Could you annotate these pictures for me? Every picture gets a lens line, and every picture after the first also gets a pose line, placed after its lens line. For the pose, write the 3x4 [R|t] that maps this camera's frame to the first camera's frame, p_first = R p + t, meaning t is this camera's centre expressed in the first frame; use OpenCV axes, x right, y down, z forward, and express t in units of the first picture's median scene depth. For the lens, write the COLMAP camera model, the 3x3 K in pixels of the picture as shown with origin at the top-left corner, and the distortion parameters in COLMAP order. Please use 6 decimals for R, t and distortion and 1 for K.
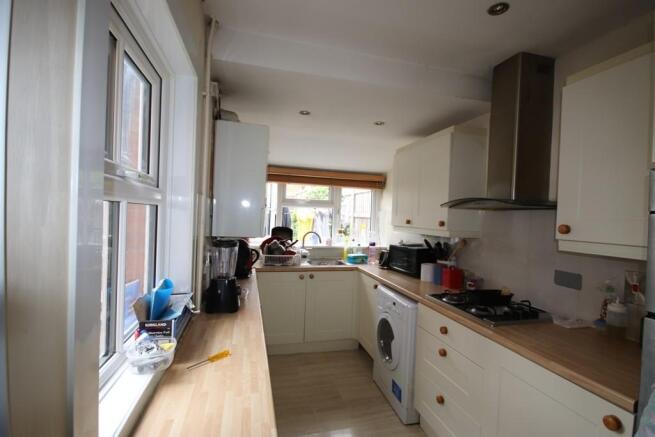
lens RADIAL K [[296.5, 0, 327.5], [0, 296.5, 218.5], [0, 0, 1]] dist [-0.000071, 0.000039]
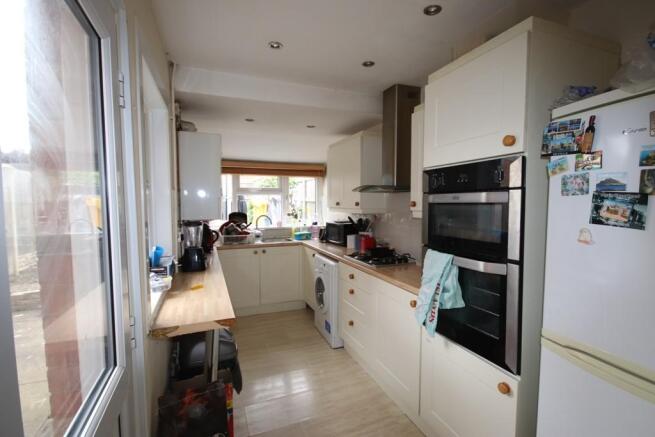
lens RADIAL K [[305.2, 0, 327.5], [0, 305.2, 218.5], [0, 0, 1]] dist [-0.000090, -0.000083]
pose [[0.991924, -0.044495, 0.118774, 0.065702], [0.038738, 0.997980, 0.050347, 0.006610], [-0.120774, -0.045339, 0.991644, -0.288724]]
